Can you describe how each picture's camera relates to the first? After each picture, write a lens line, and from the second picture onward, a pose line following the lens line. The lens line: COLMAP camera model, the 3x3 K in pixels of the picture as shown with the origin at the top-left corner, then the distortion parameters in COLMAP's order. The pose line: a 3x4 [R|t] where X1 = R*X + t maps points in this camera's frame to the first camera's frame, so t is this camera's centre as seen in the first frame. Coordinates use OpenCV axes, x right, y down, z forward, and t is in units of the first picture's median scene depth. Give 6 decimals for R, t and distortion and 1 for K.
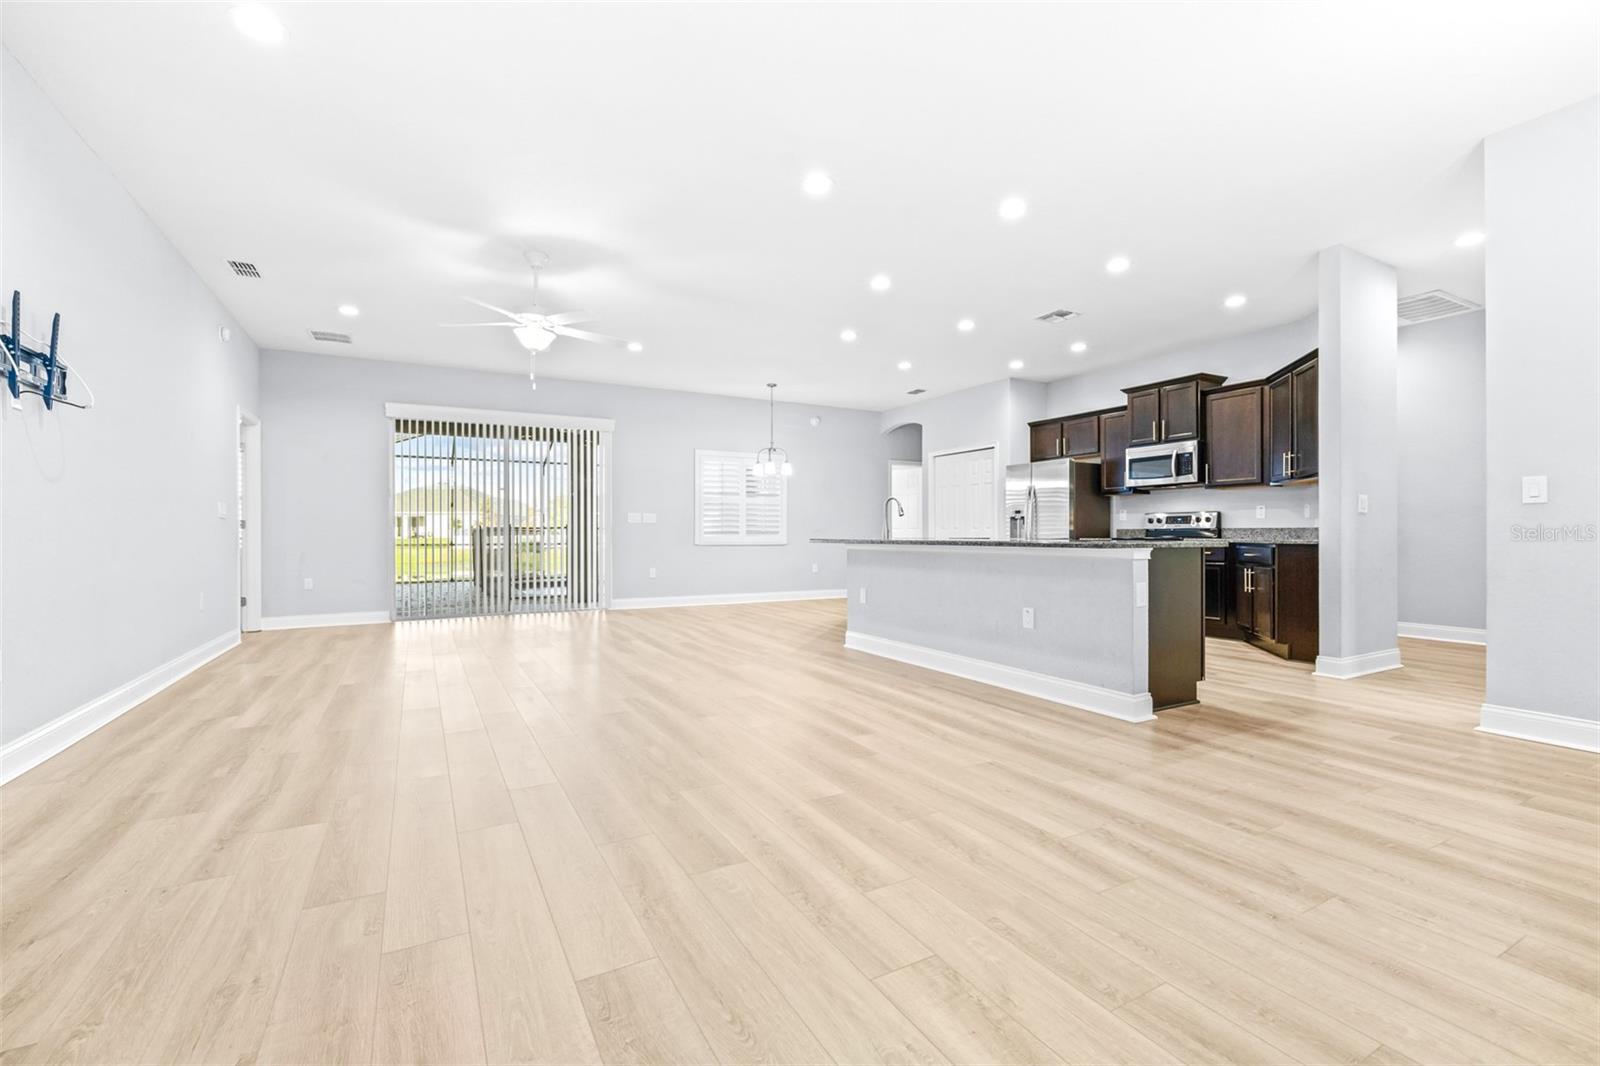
lens RADIAL K [[688.0, 0, 788.0], [0, 688.0, 532.8], [0, 0, 1]] dist [0.002055, -0.000630]
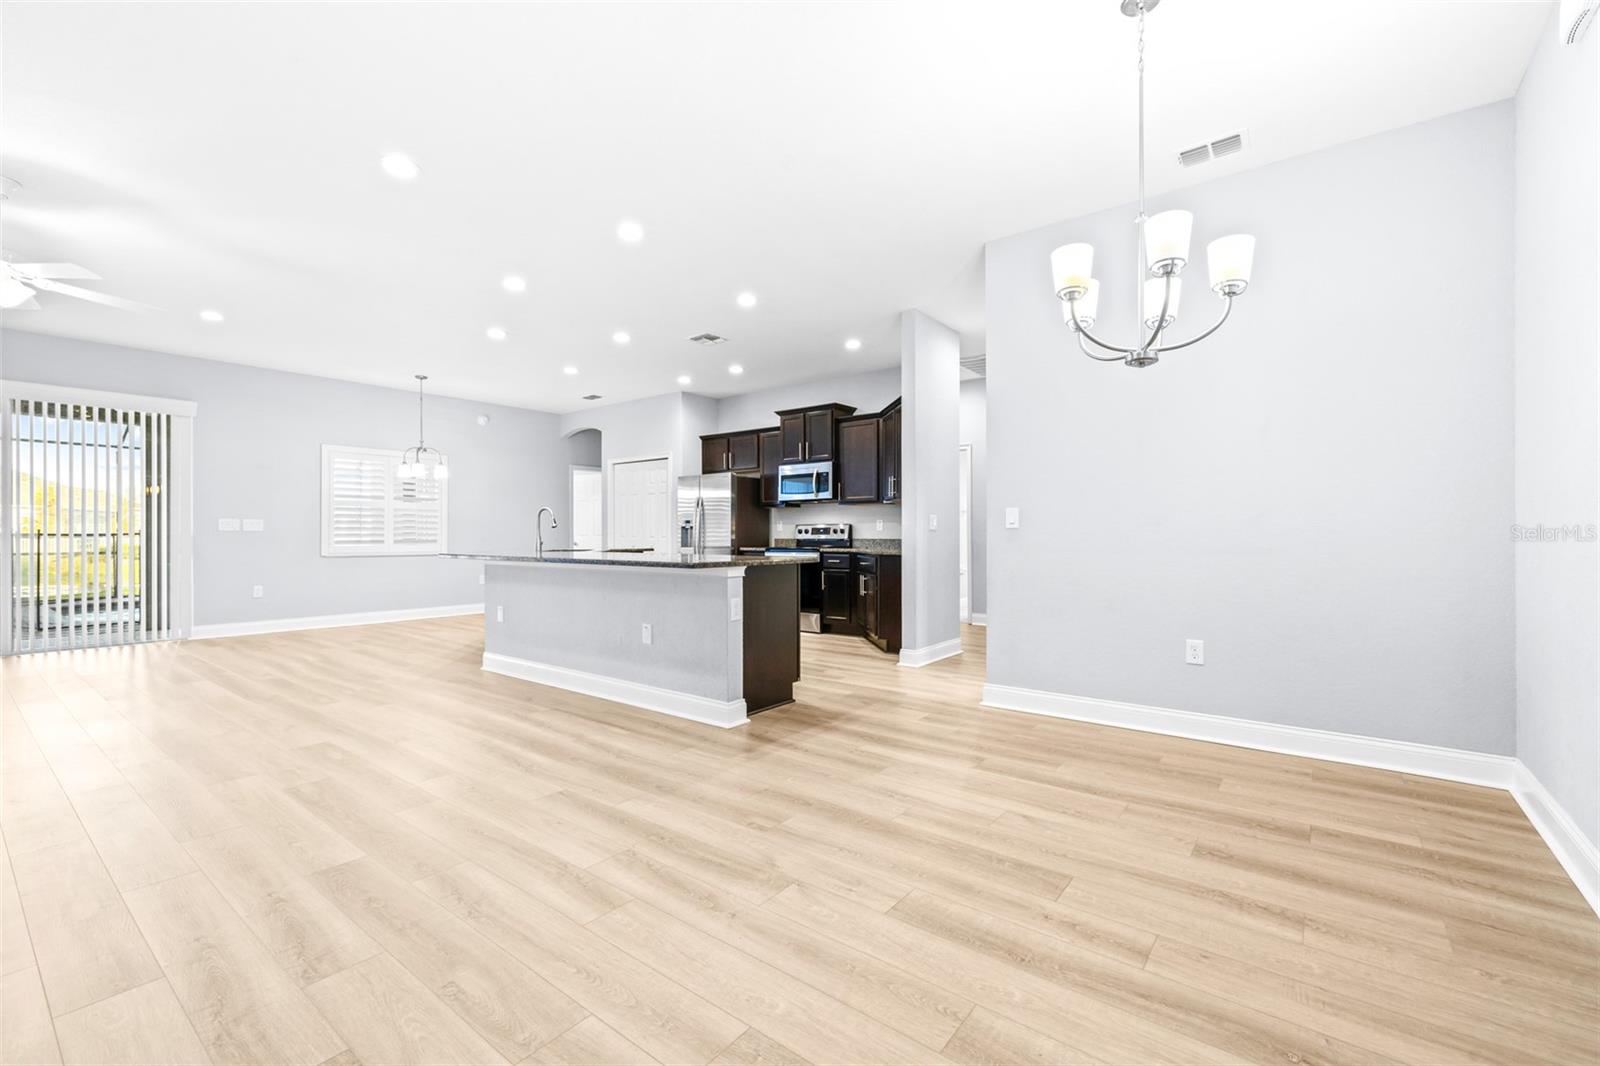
lens RADIAL K [[688.0, 0, 797.6], [0, 688.0, 529.3], [0, 0, 1]] dist [0.002055, -0.000630]
pose [[0.916354, 0.003549, 0.400354, 0.086296], [-0.000840, 0.999976, -0.006942, -0.014587], [-0.400368, 0.006025, 0.916334, -0.016434]]
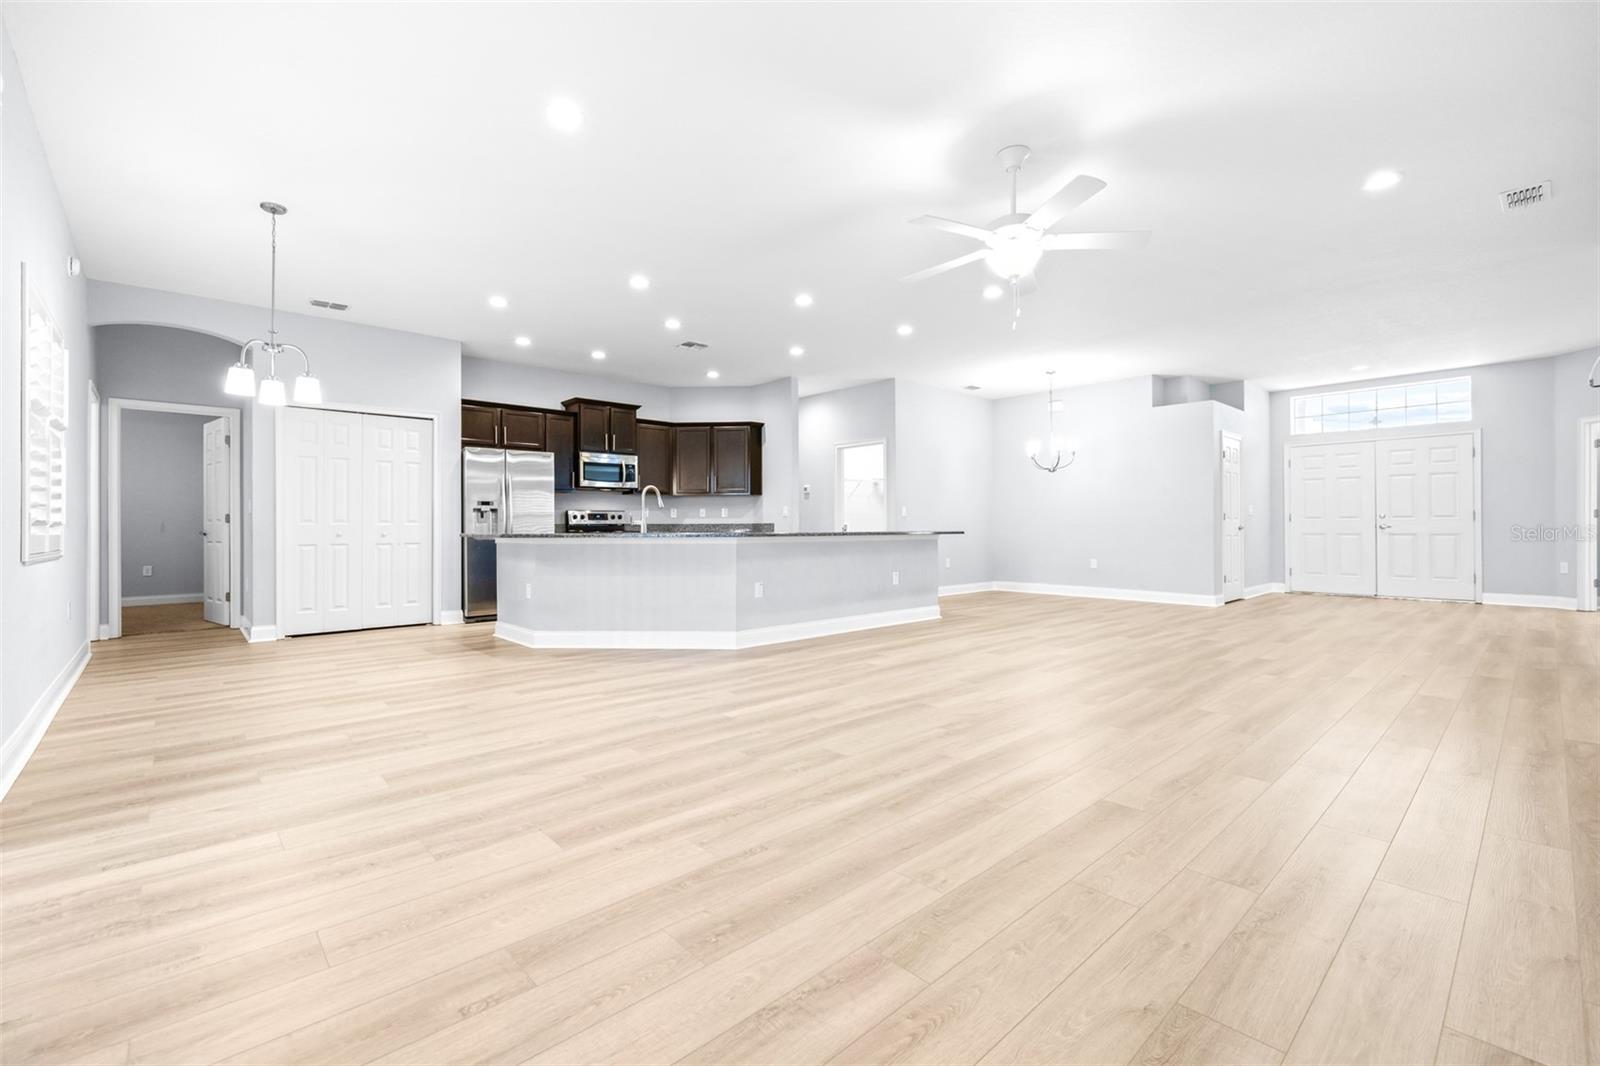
lens RADIAL K [[688.0, 0, 800.9], [0, 688.0, 523.3], [0, 0, 1]] dist [0.002055, -0.000630]
pose [[-0.238096, 0.007150, 0.971215, -0.728028], [0.001395, 0.999974, -0.007019, 0.002051], [-0.971241, -0.000316, -0.238100, 0.989173]]
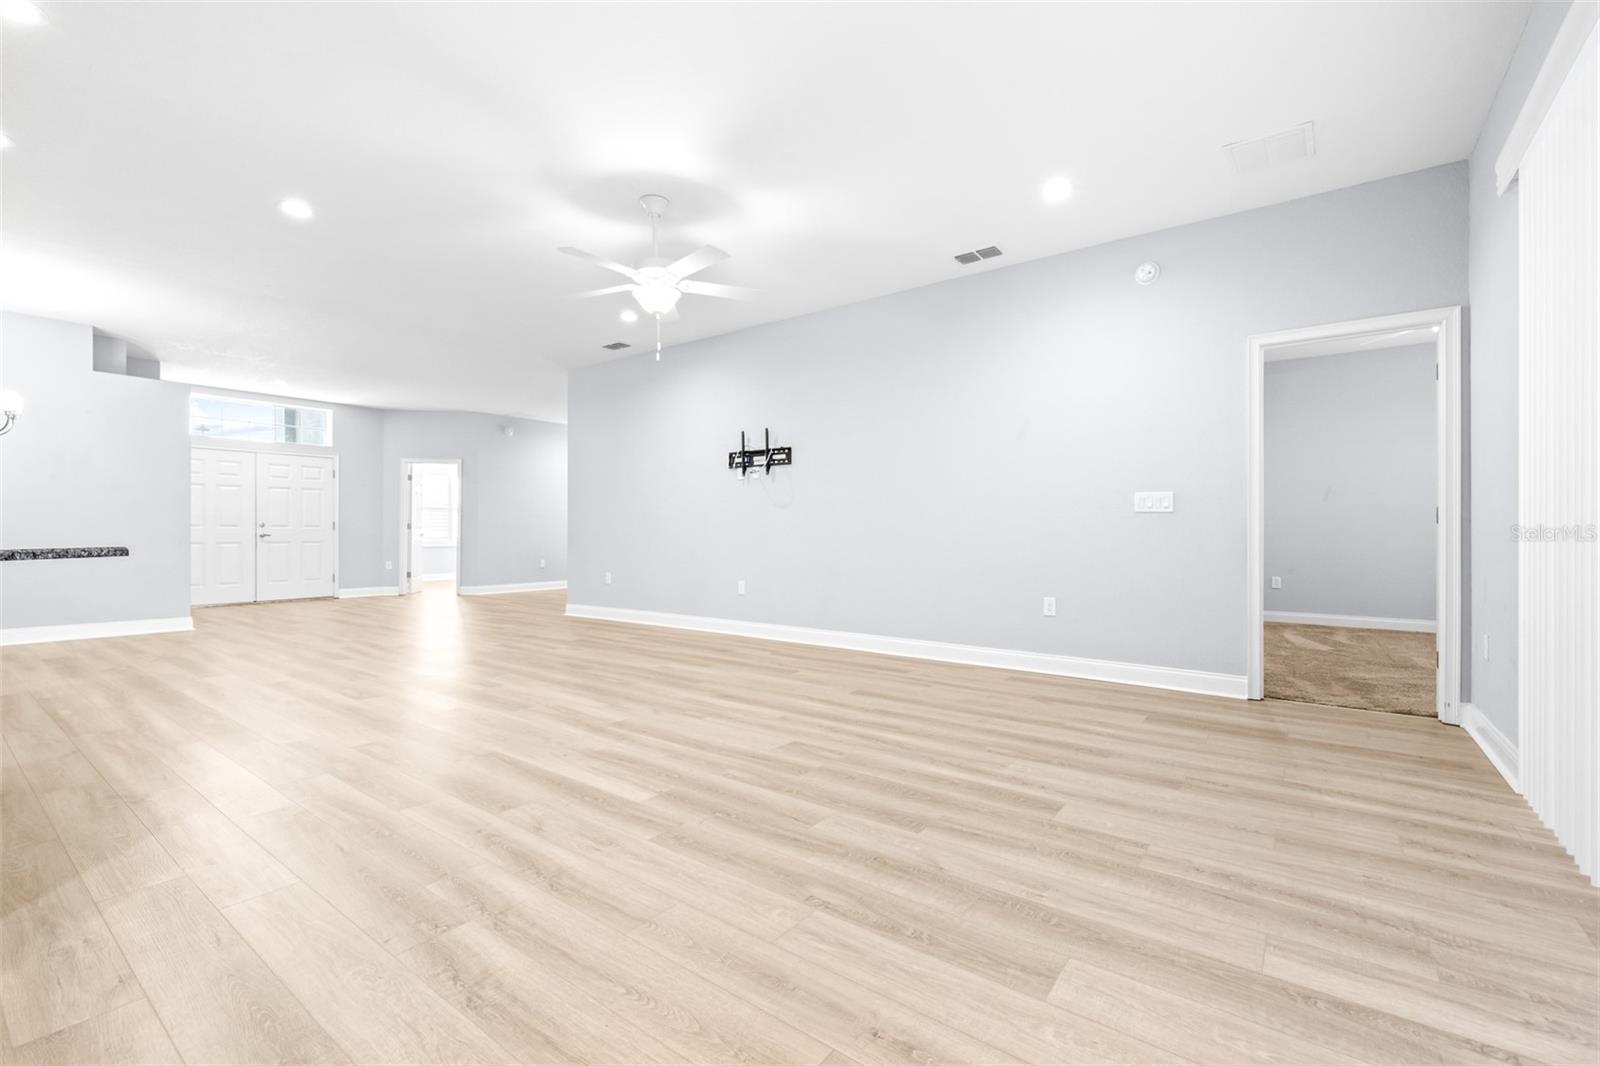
lens RADIAL K [[688.0, 0, 802.8], [0, 688.0, 532.3], [0, 0, 1]] dist [0.002055, -0.000630]
pose [[-0.910271, 0.000427, -0.414013, -0.122705], [0.002183, 0.999991, -0.003768, 0.002216], [0.414007, -0.004334, -0.910263, 1.295292]]
